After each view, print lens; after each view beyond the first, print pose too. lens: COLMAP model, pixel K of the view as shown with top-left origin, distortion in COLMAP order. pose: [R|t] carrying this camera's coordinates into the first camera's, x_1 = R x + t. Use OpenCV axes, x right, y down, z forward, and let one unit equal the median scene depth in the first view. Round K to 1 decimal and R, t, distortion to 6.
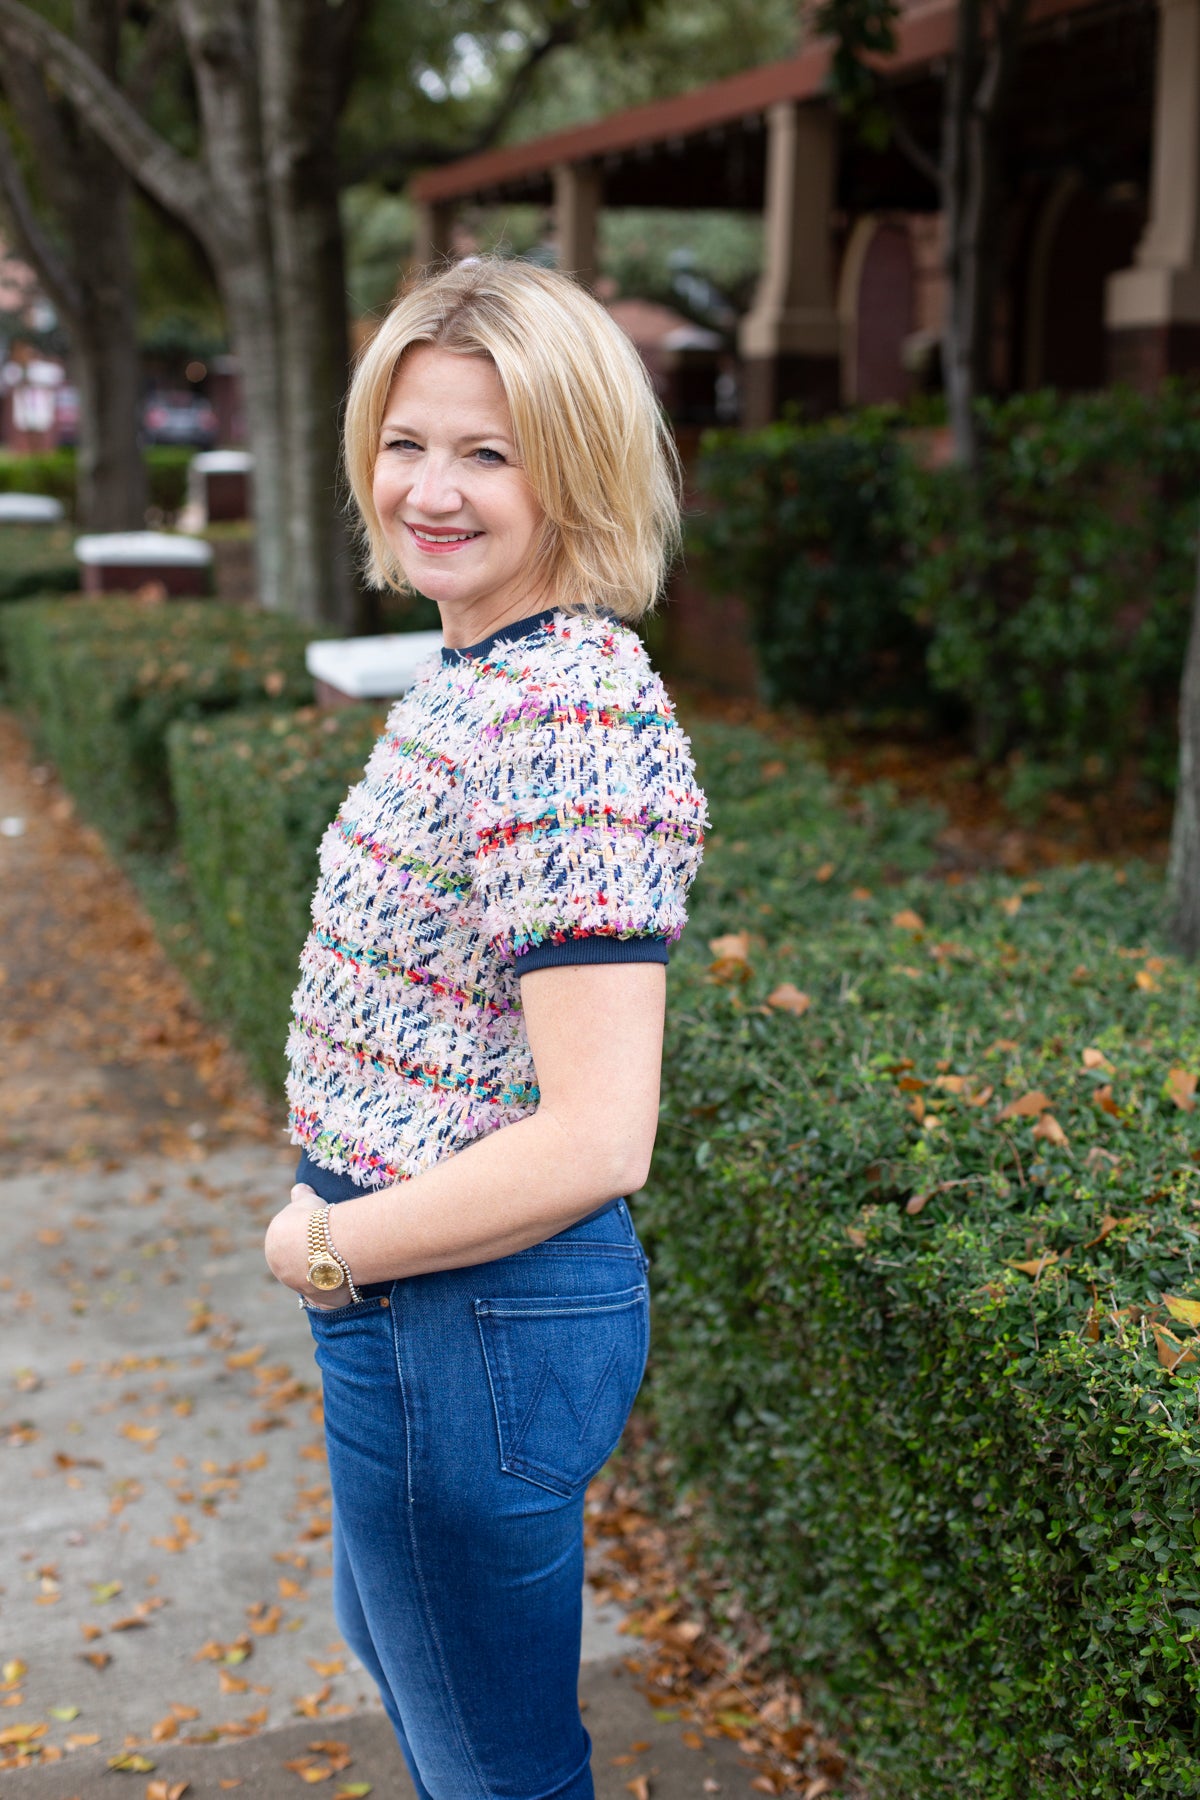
lens RADIAL K [[2566.1, 0, 601.6], [0, 2566.1, 866.9], [0, 0, 1]] dist [-0.001652, -0.049883]
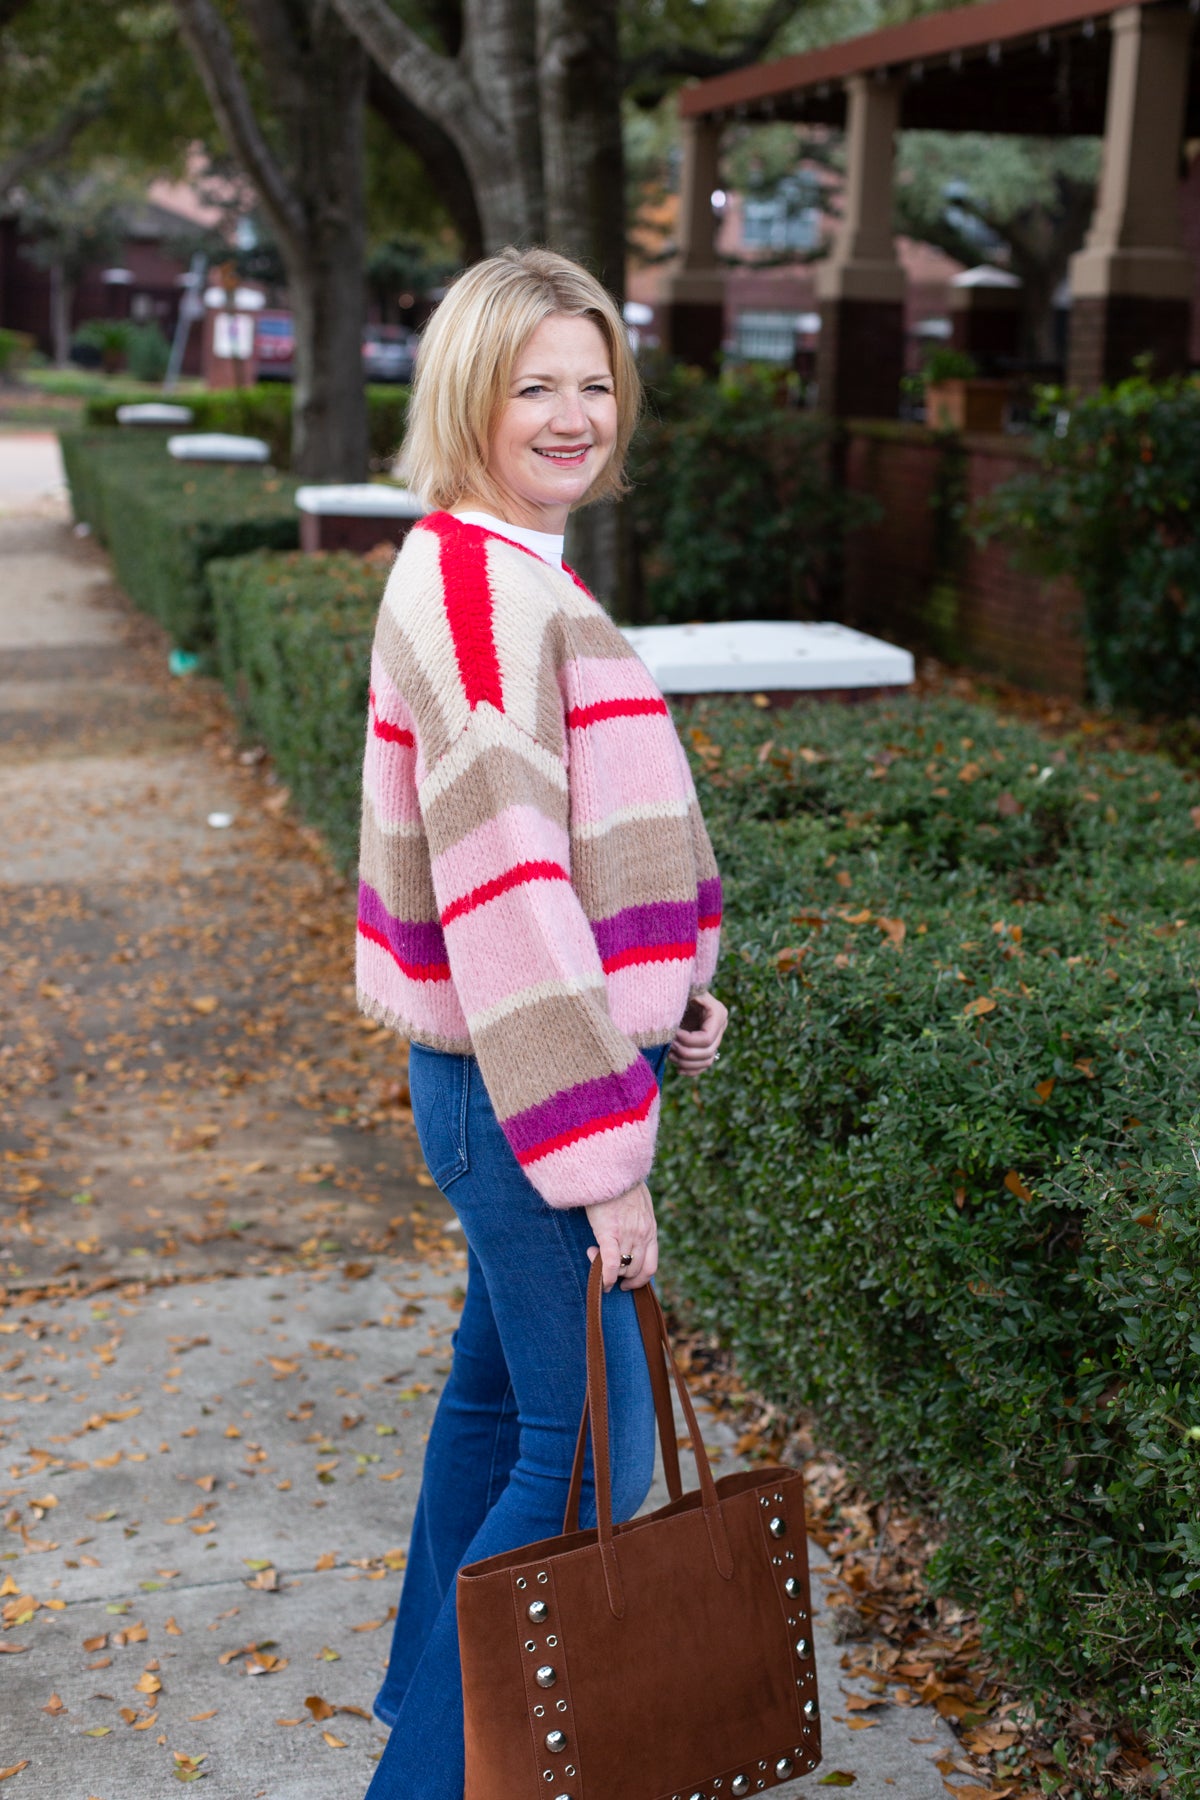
lens RADIAL K [[2828.2, 0, 663.1], [0, 2828.2, 837.4], [0, 0, 1]] dist [0.007660, -0.084411]
pose [[0.997549, 0.037133, -0.059306, -0.038057], [-0.037515, 0.999282, -0.005337, -0.016427], [0.059065, 0.007549, 0.998226, 0.090929]]
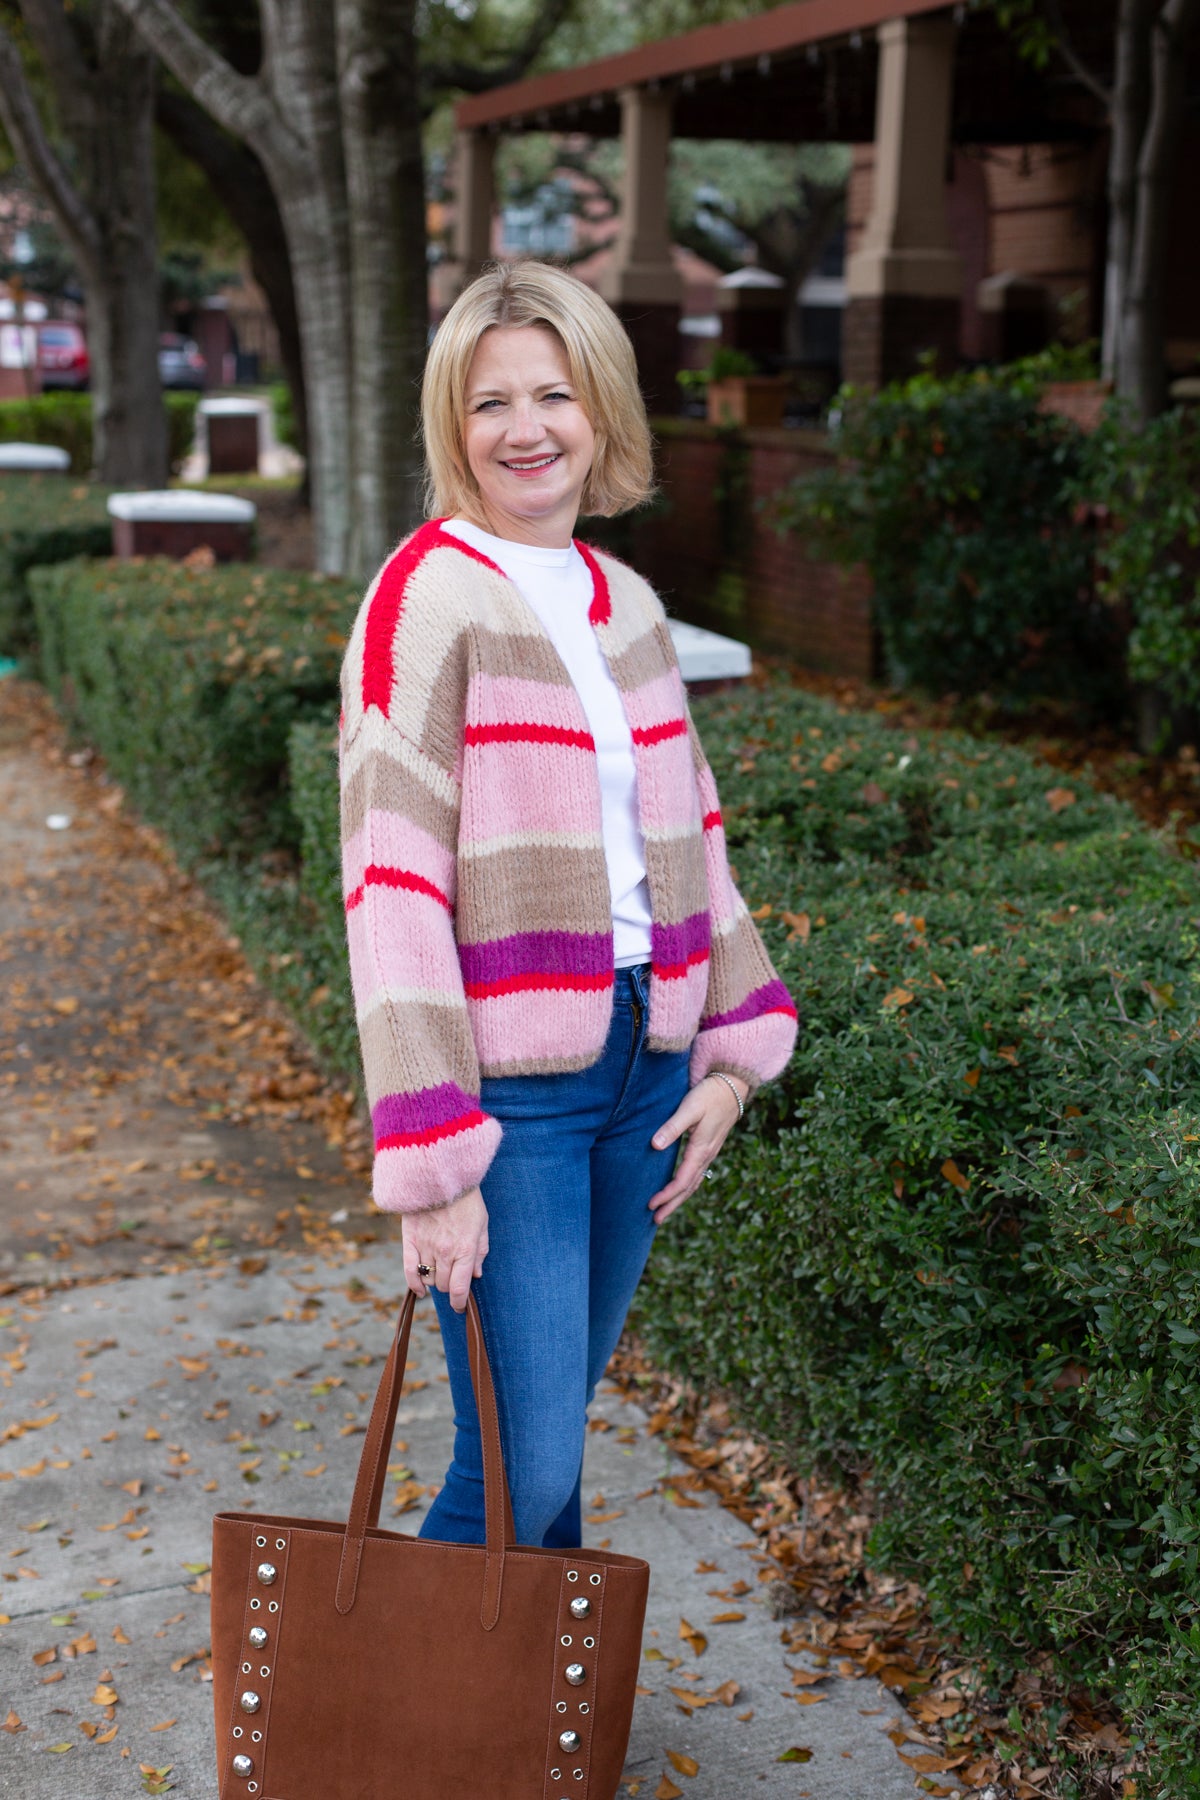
lens RADIAL K [[2678.4, 0, 636.1], [0, 2678.4, 858.6], [0, 0, 1]] dist [0.003094, -0.054642]
pose [[0.999892, 0.005659, 0.013561, -0.065394], [-0.005800, 0.999930, 0.010330, -0.021607], [-0.013502, -0.010407, 0.999855, 0.106856]]
